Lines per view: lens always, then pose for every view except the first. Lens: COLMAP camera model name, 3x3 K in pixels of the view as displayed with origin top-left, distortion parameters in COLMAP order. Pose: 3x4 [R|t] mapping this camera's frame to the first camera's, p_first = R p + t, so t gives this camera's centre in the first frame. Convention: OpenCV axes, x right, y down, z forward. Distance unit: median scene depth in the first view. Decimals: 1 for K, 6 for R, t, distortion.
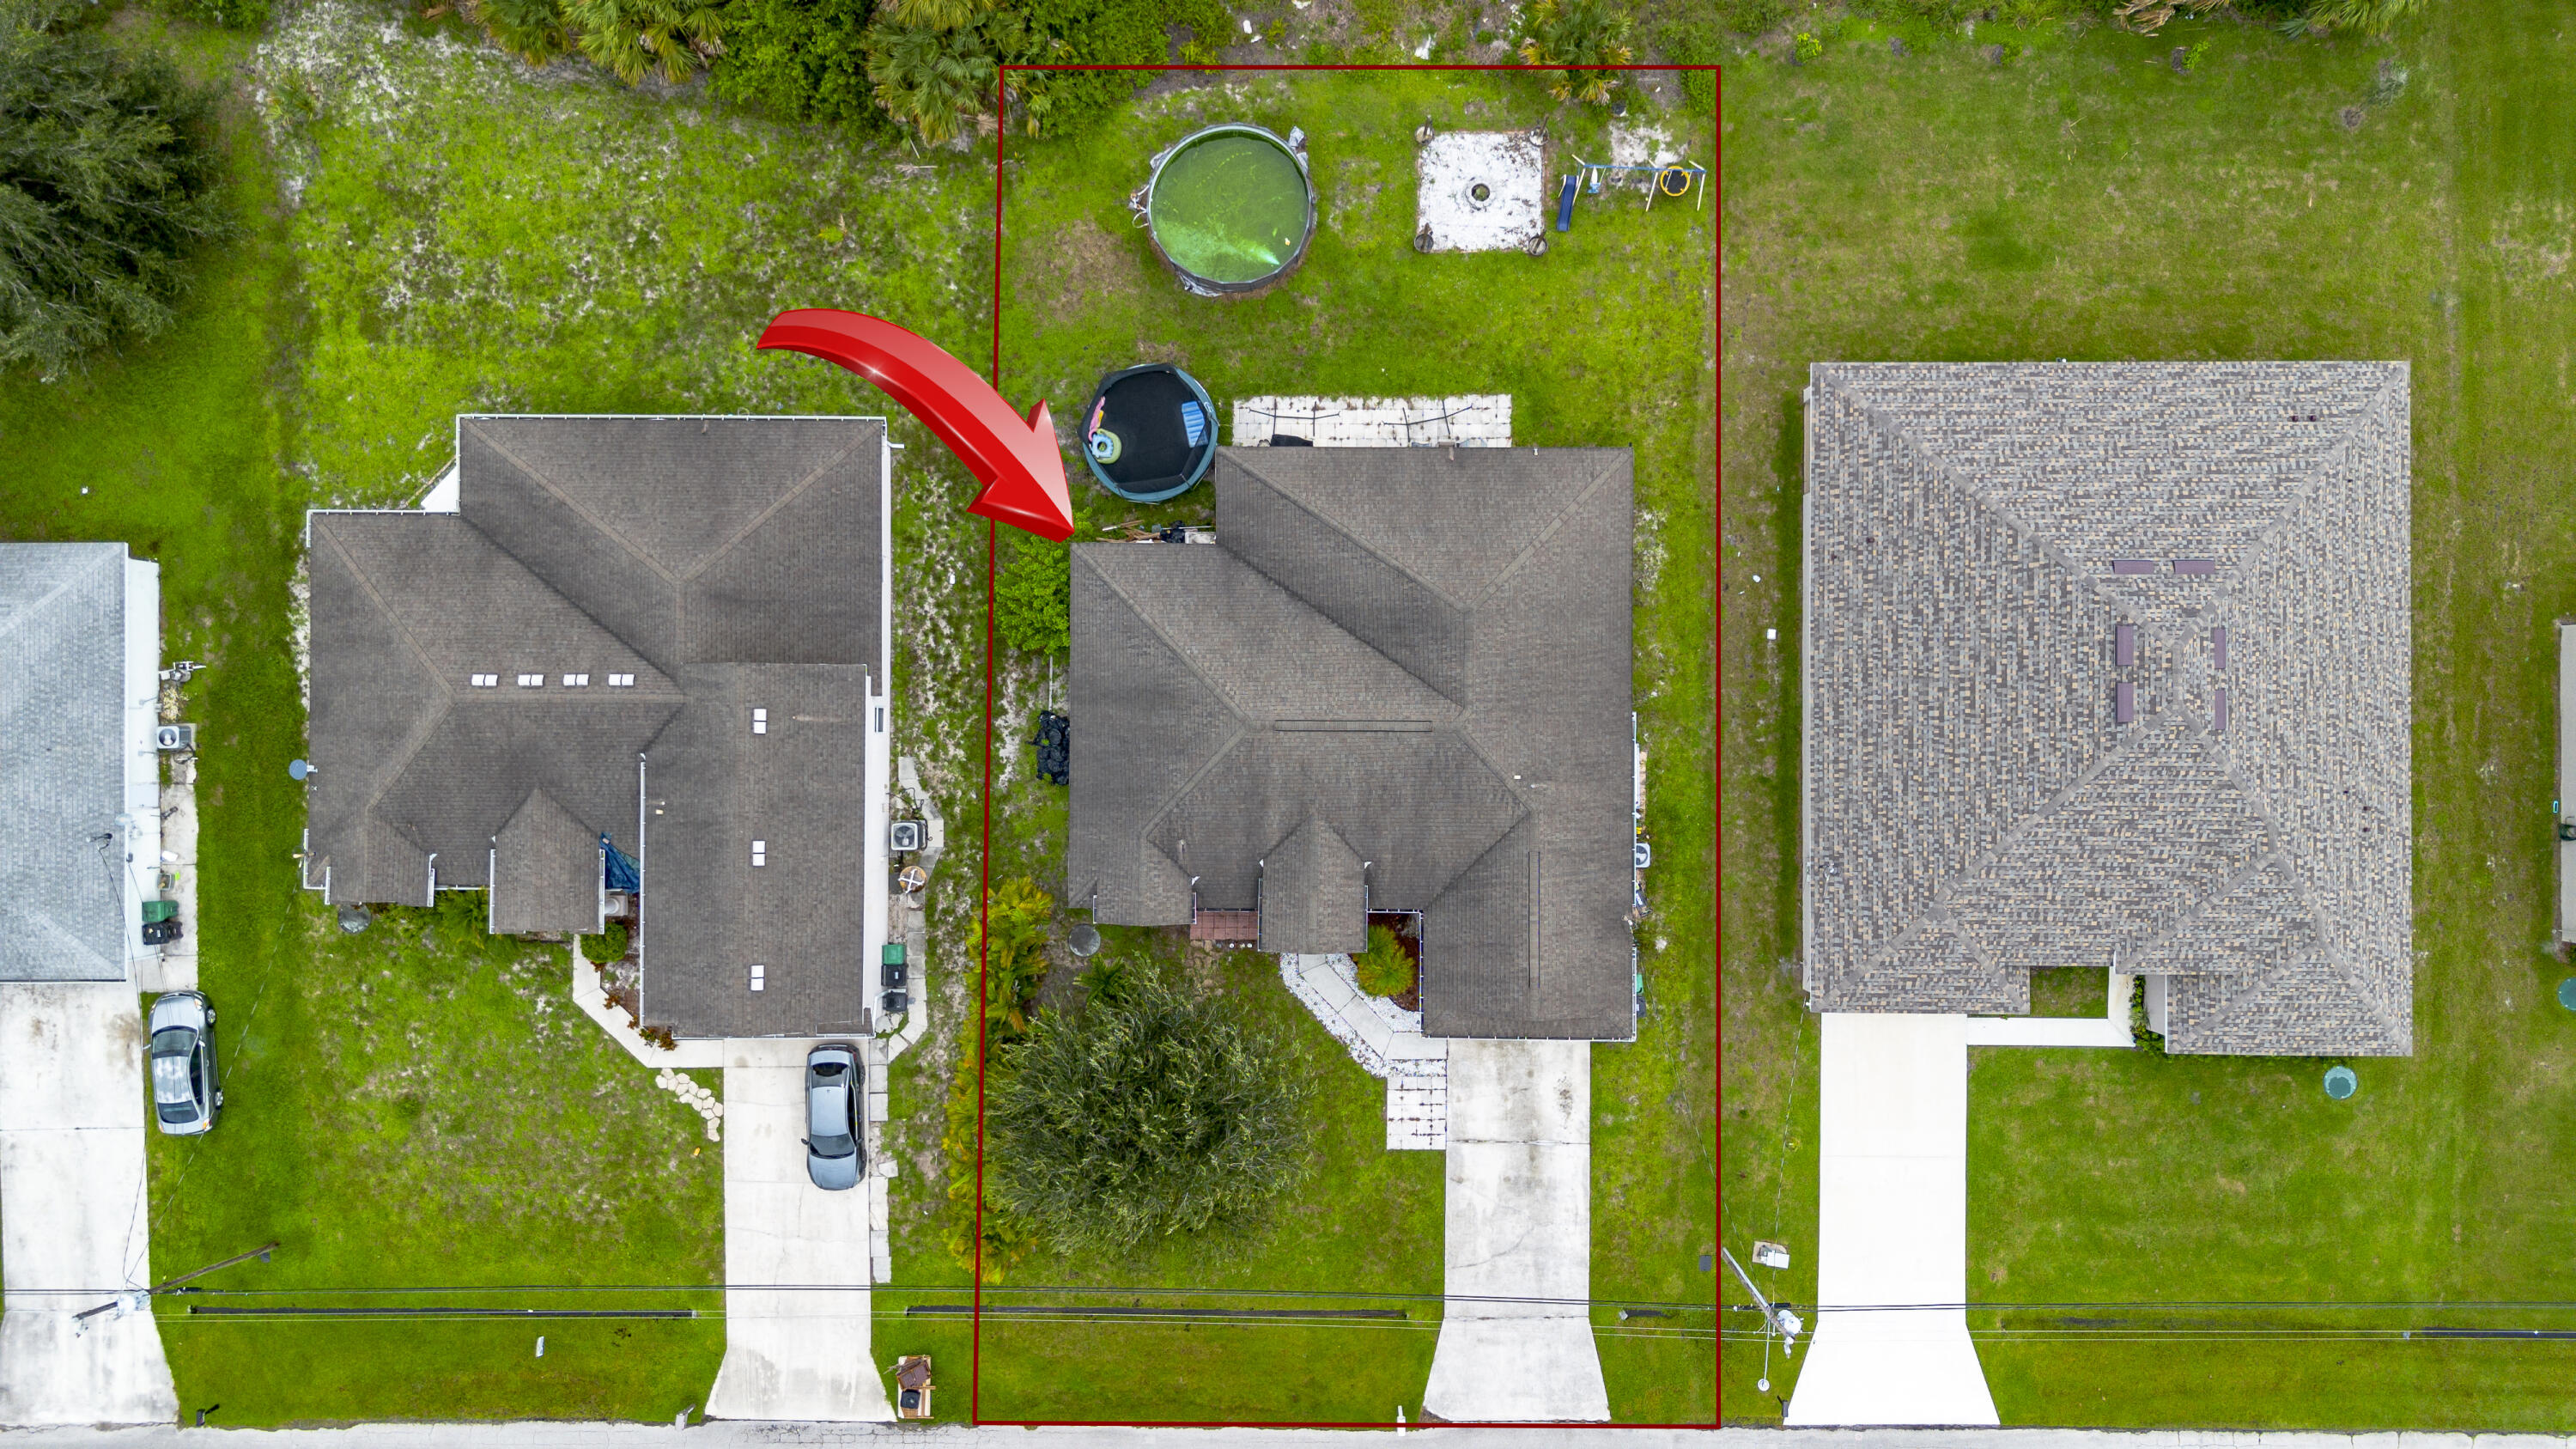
lens RADIAL K [[1823.7, 0, 1294.0], [0, 1823.7, 712.9], [0, 0, 1]] dist [0.121596, -0.272299]
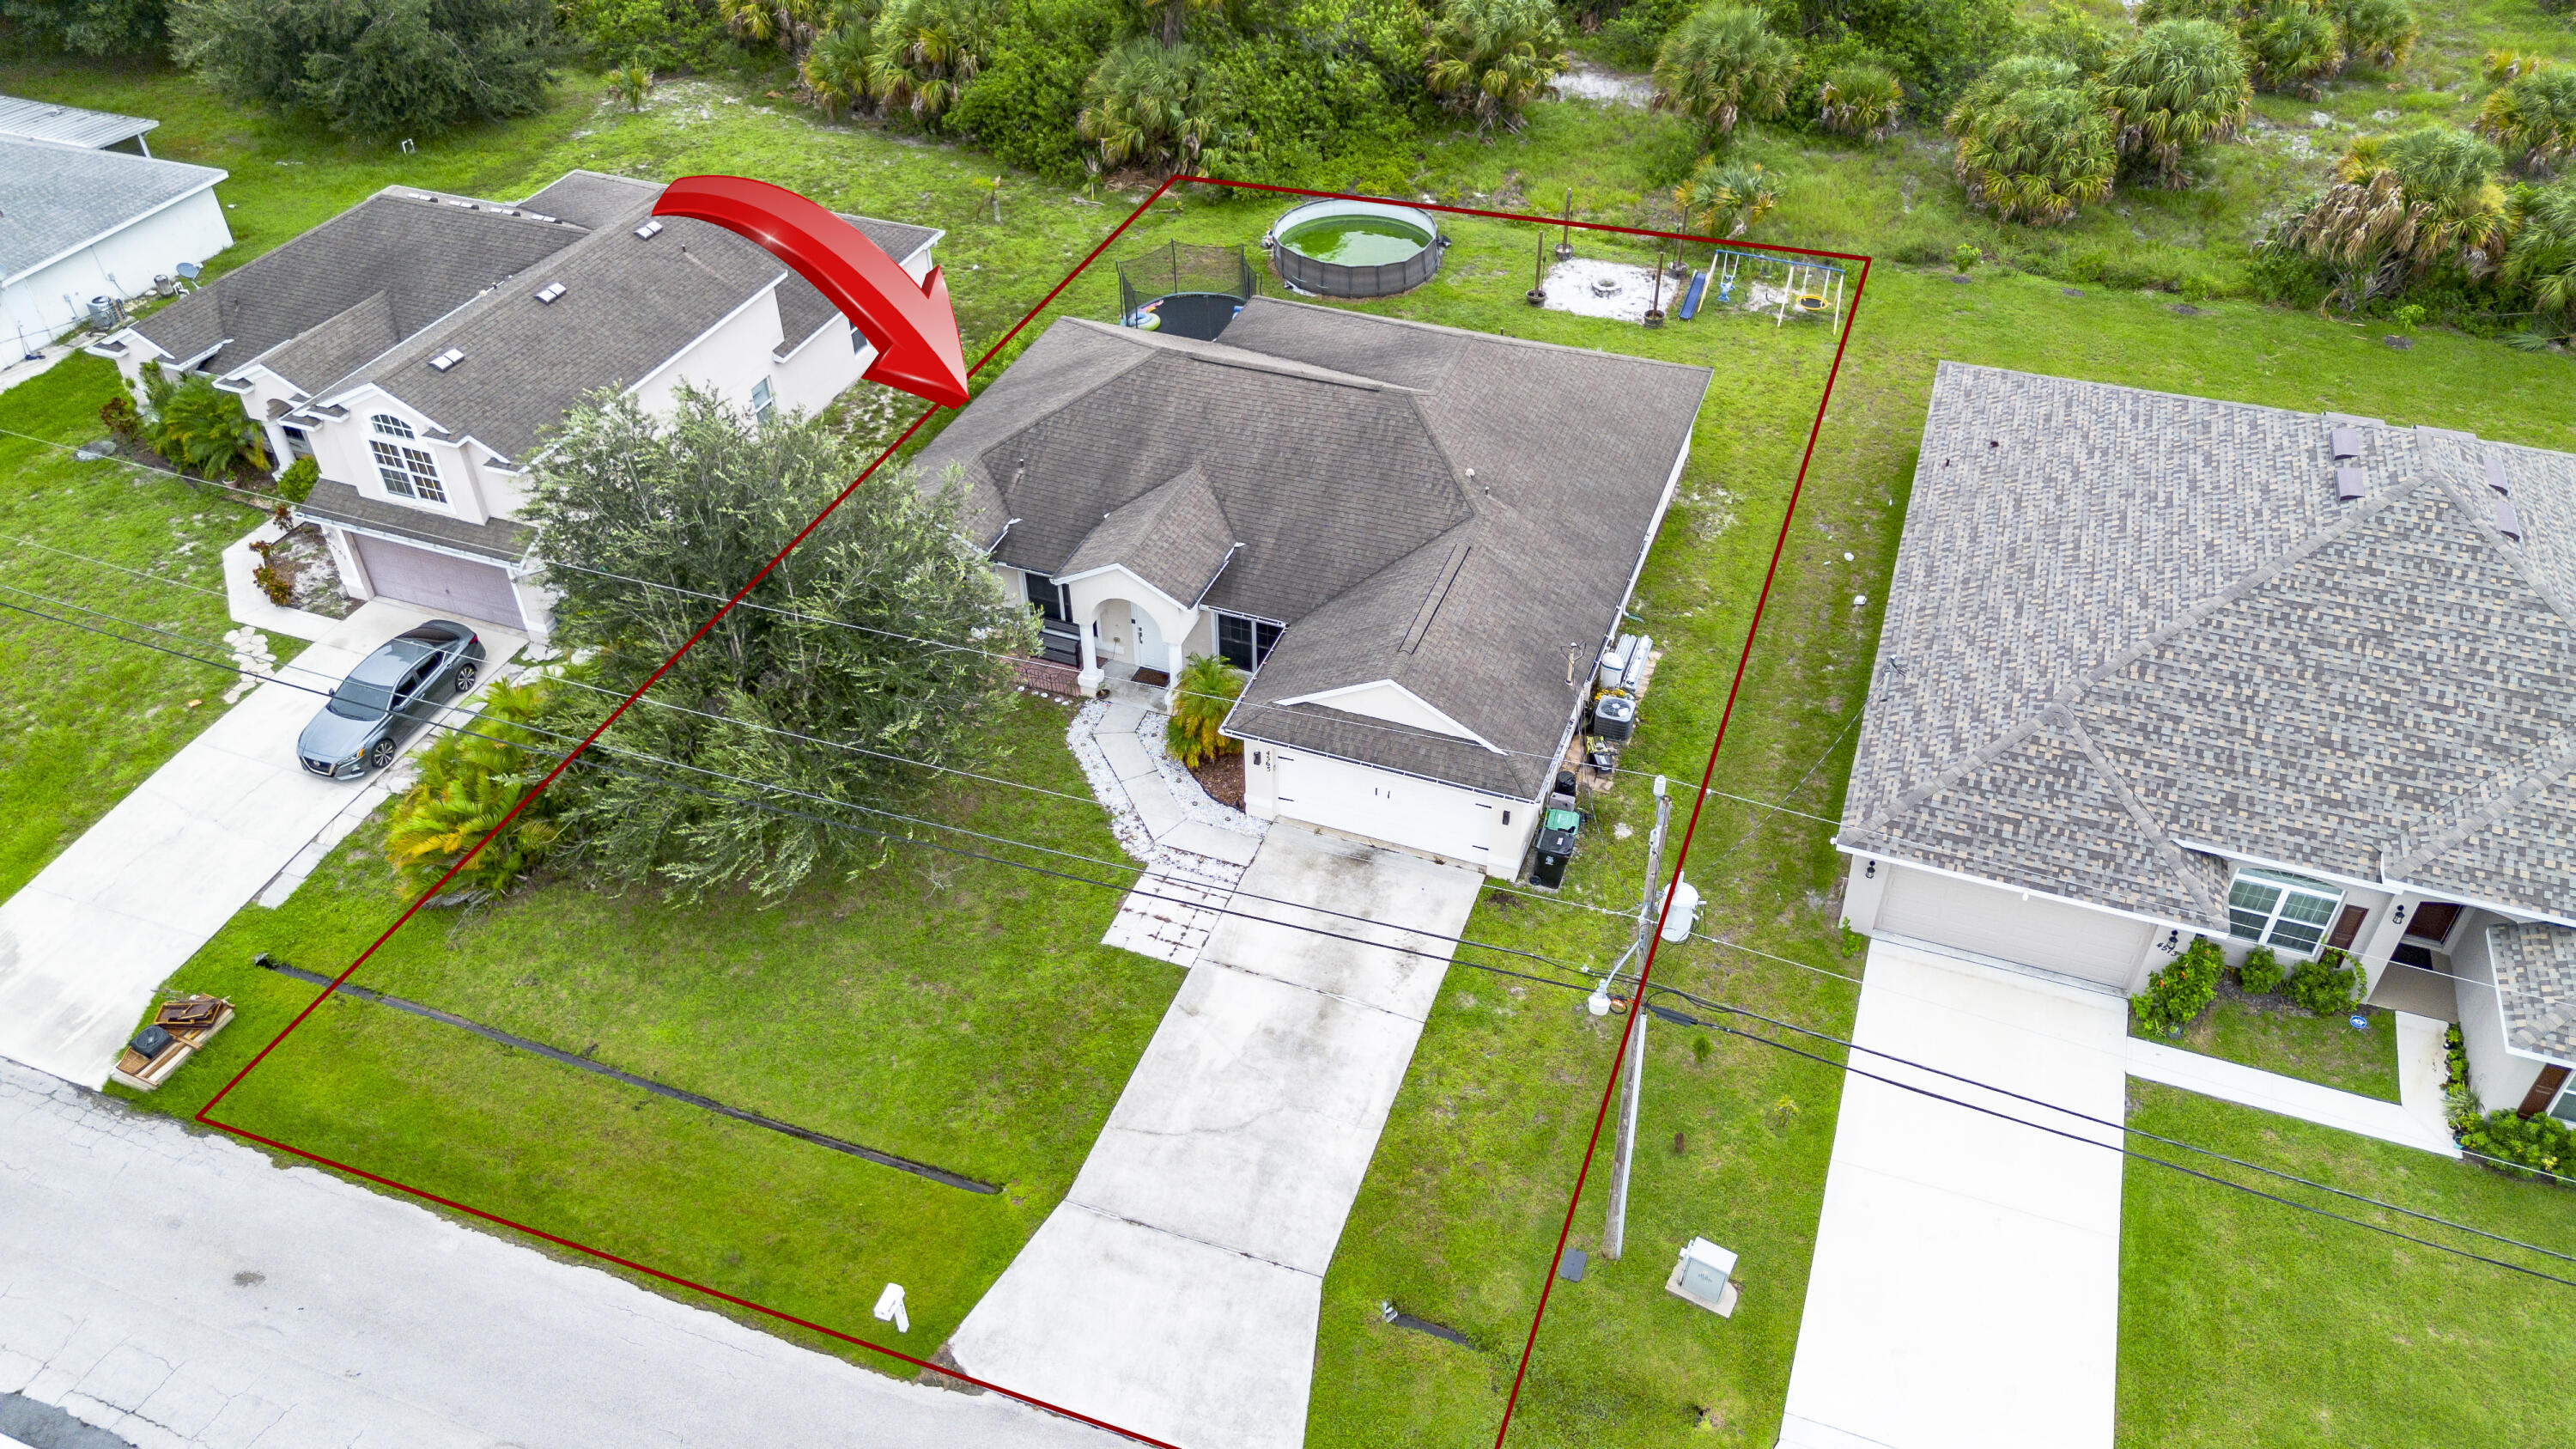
lens RADIAL K [[1835.1, 0, 1293.7], [0, 1835.1, 715.4], [0, 0, 1]] dist [0.059864, -0.048458]
pose [[0.938563, 0.217482, -0.267957, 0.254821], [-0.345097, 0.597502, -0.723809, 0.606206], [0.002690, 0.771811, 0.635846, 0.558553]]
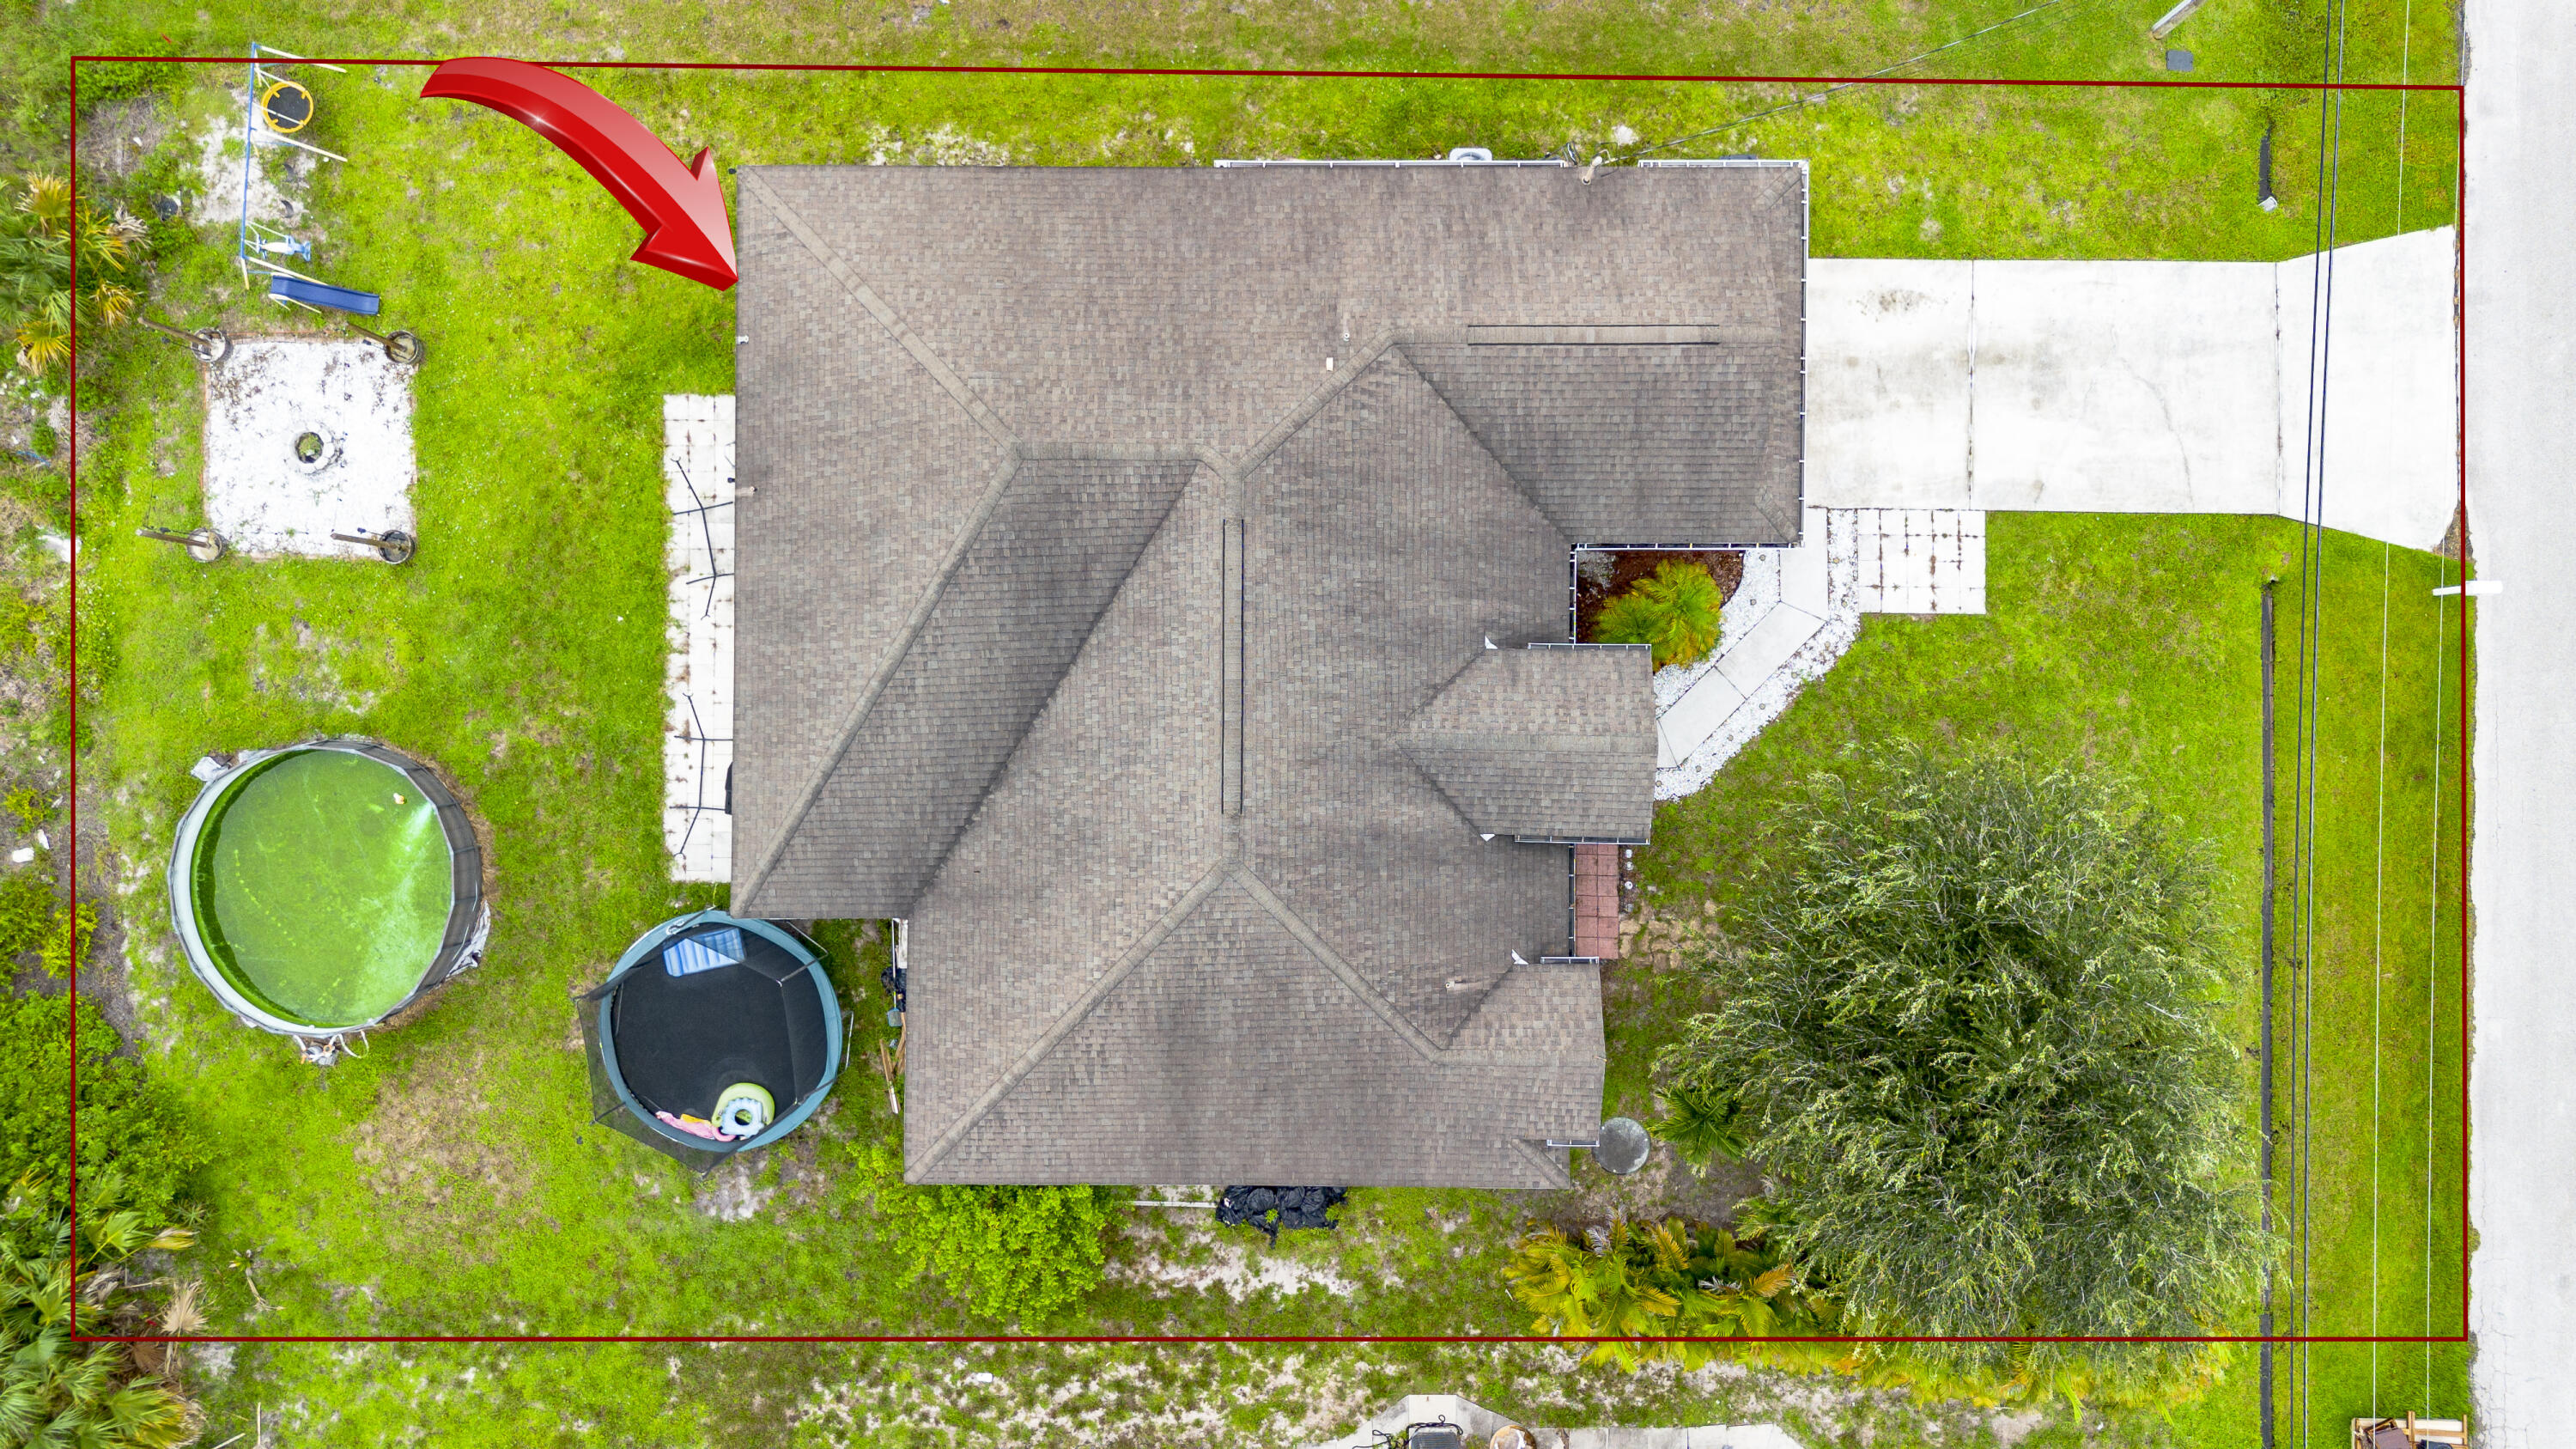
lens RADIAL K [[1831.0, 0, 1294.5], [0, 1831.0, 719.2], [0, 0, 1]] dist [0.056855, -0.049488]
pose [[0.001144, -0.999841, 0.017793, 0.007345], [0.999997, 0.001102, -0.002342, 0.024402], [0.002322, 0.017796, 0.999839, 0.426587]]
